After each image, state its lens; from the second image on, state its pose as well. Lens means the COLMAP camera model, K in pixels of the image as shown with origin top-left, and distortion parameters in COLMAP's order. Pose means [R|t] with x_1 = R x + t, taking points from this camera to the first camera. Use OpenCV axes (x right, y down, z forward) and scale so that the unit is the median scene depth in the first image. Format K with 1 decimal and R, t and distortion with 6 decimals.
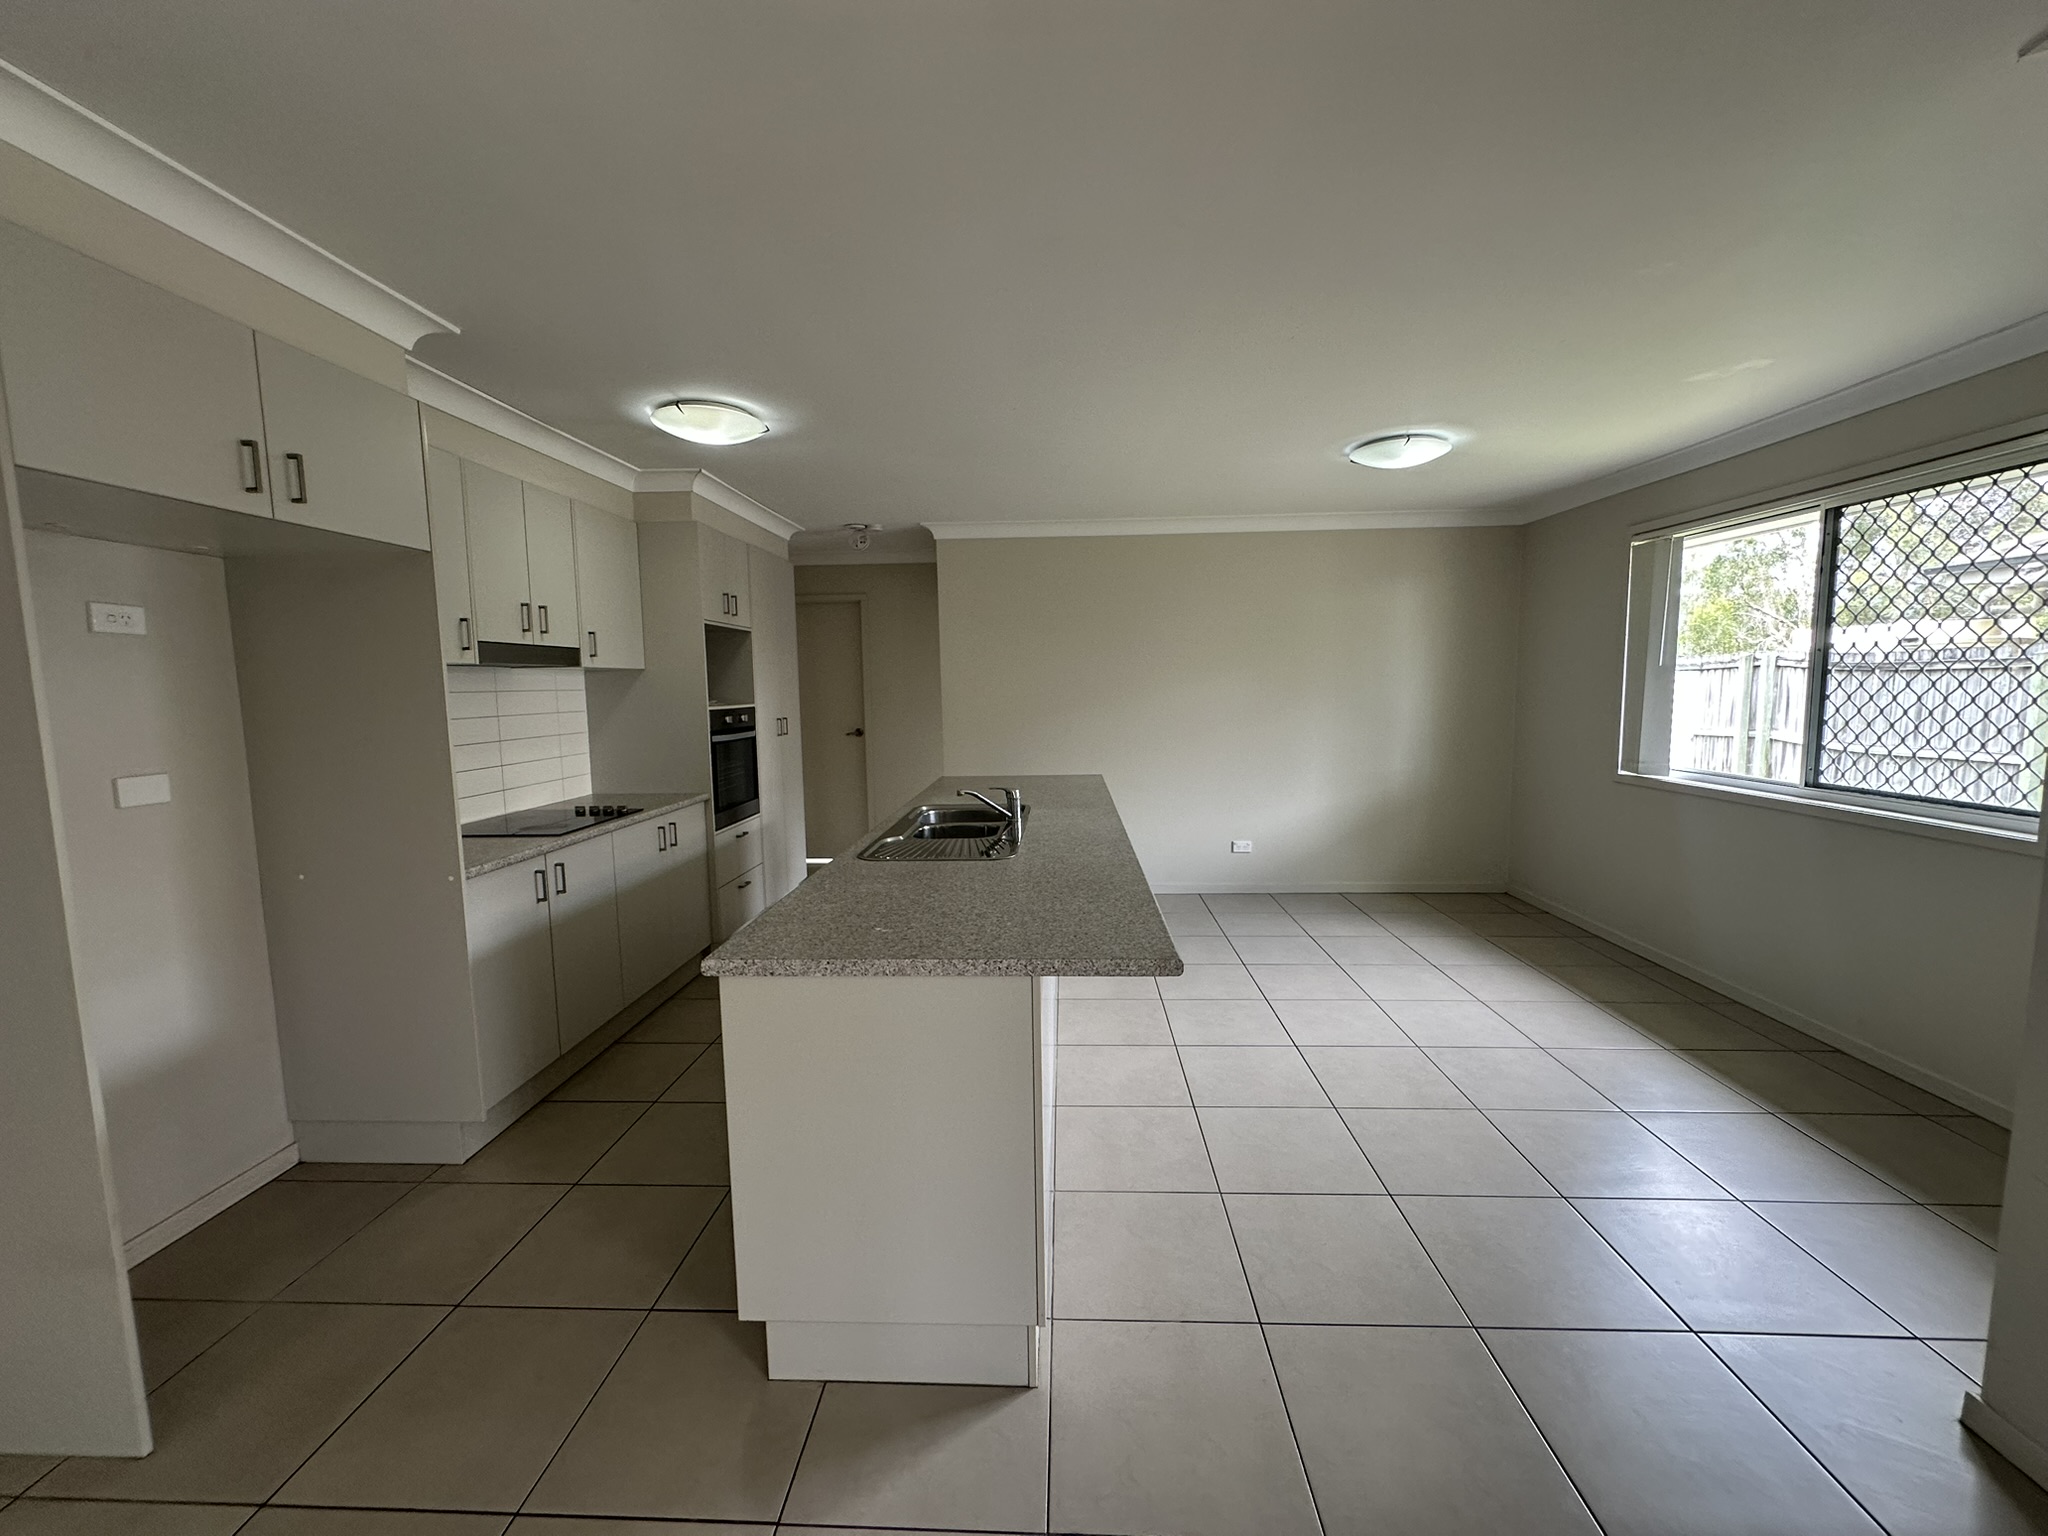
lens RADIAL K [[818.2, 0, 1027.5], [0, 818.2, 765.7], [0, 0, 1]] dist [-0.004590, 0.000816]
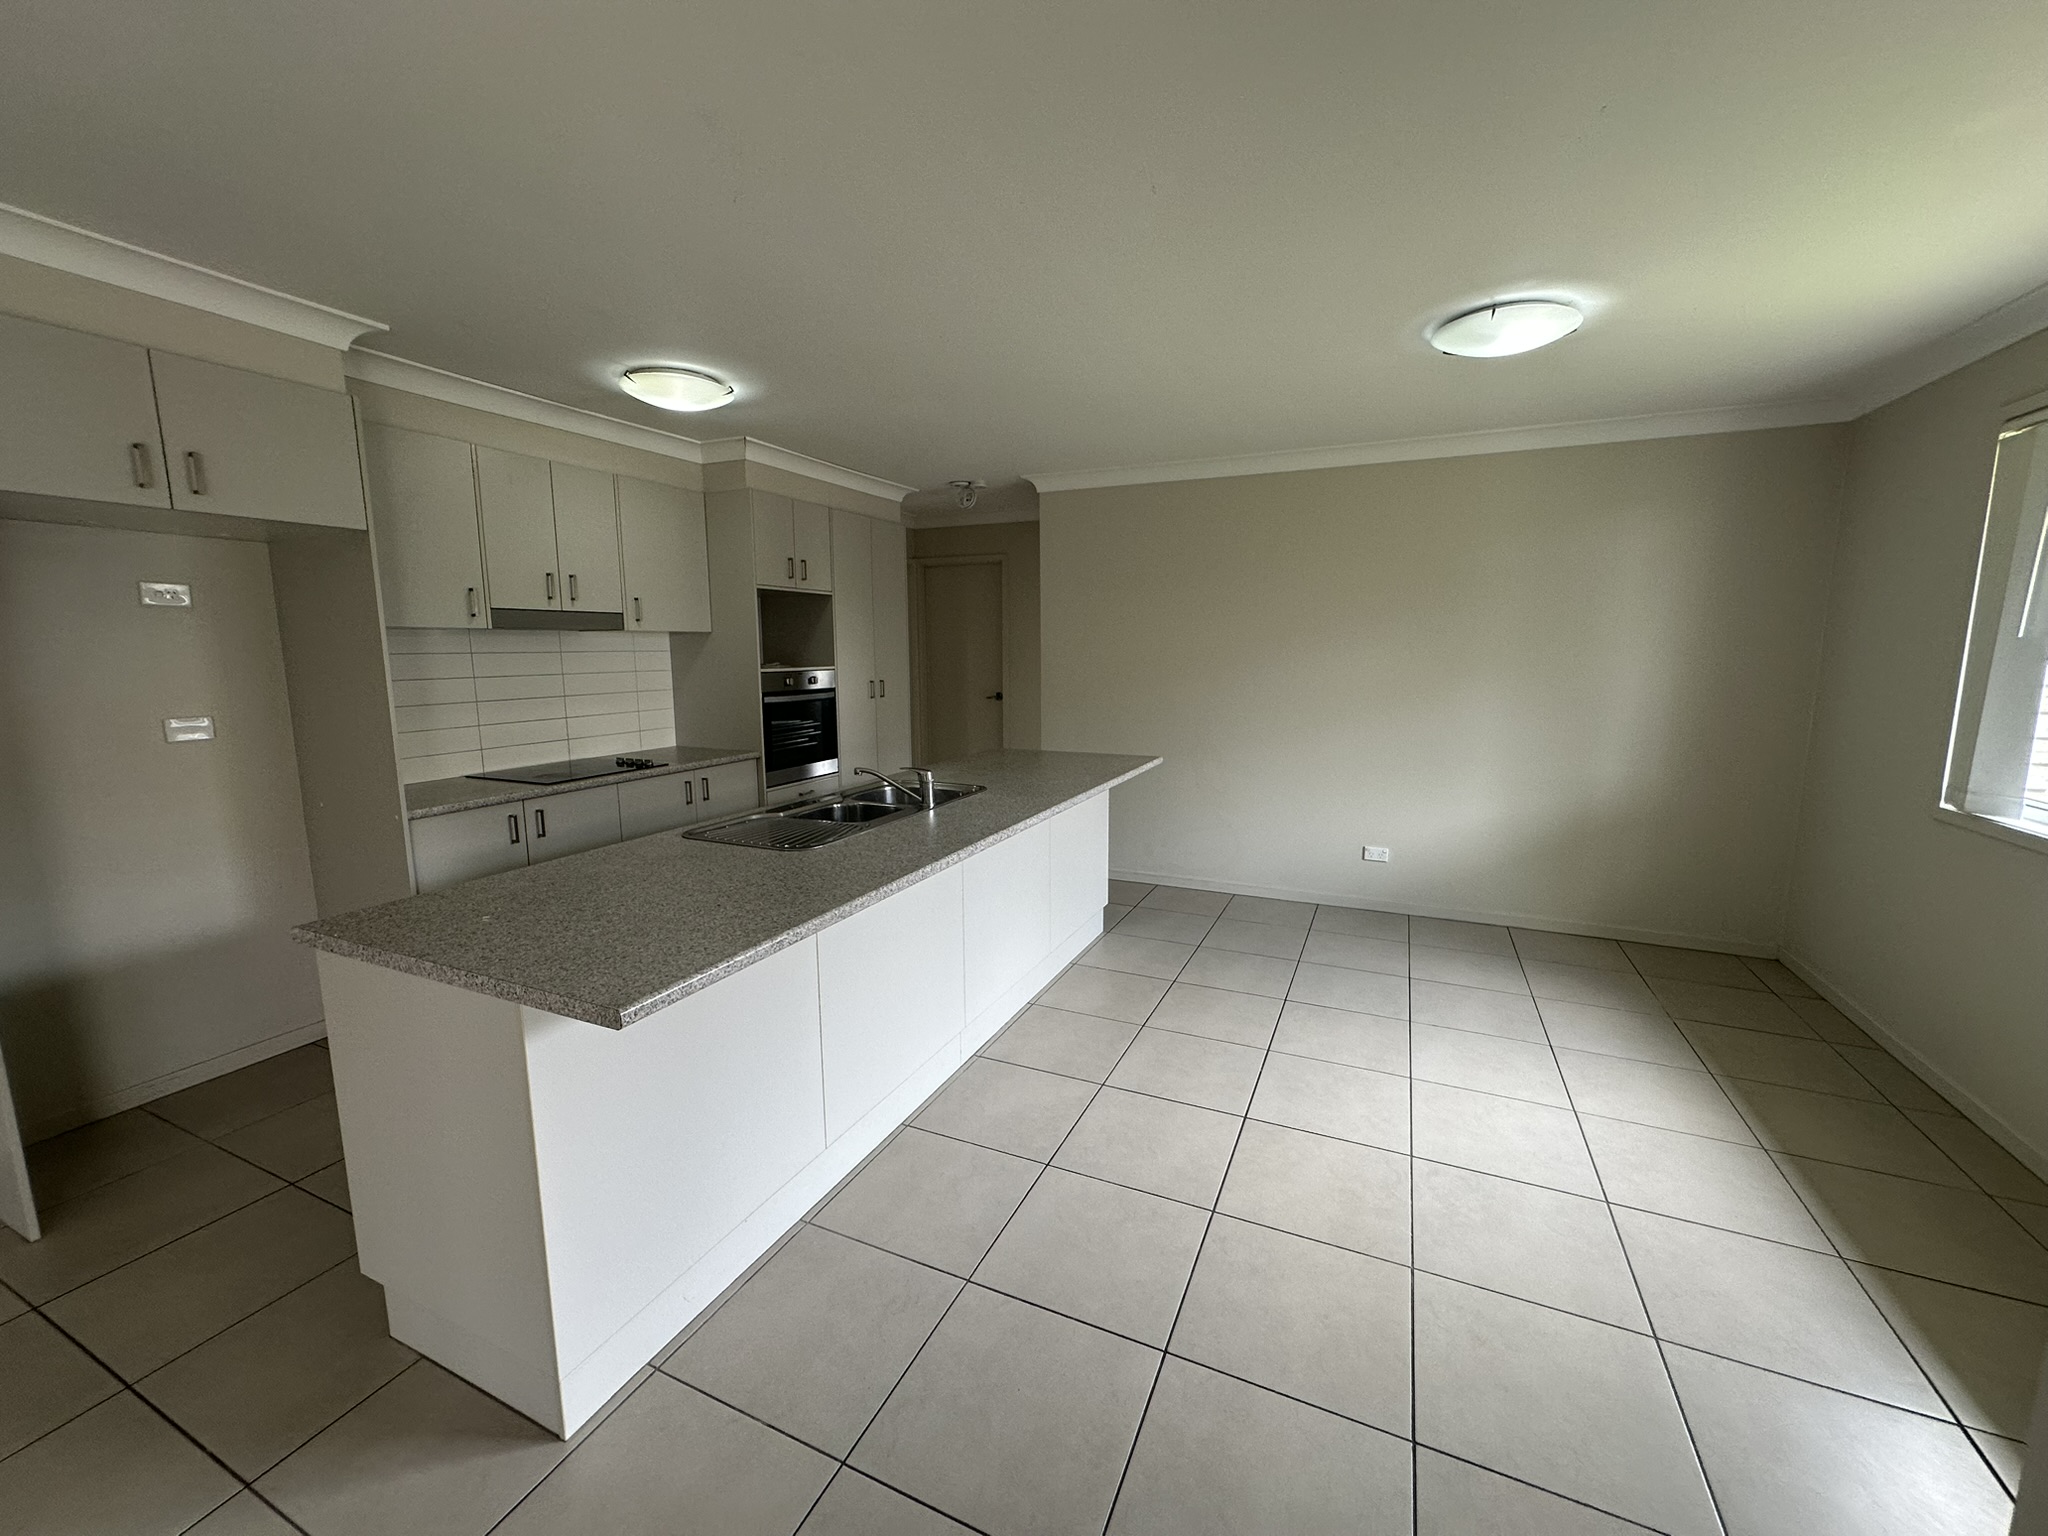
lens RADIAL K [[818.2, 0, 1023.7], [0, 818.2, 766.0], [0, 0, 1]] dist [-0.004590, 0.000816]
pose [[0.926759, 0.067271, -0.369584, 0.343200], [-0.049002, 0.997078, 0.058608, -0.028617], [0.372447, -0.036205, 0.927347, 0.168616]]
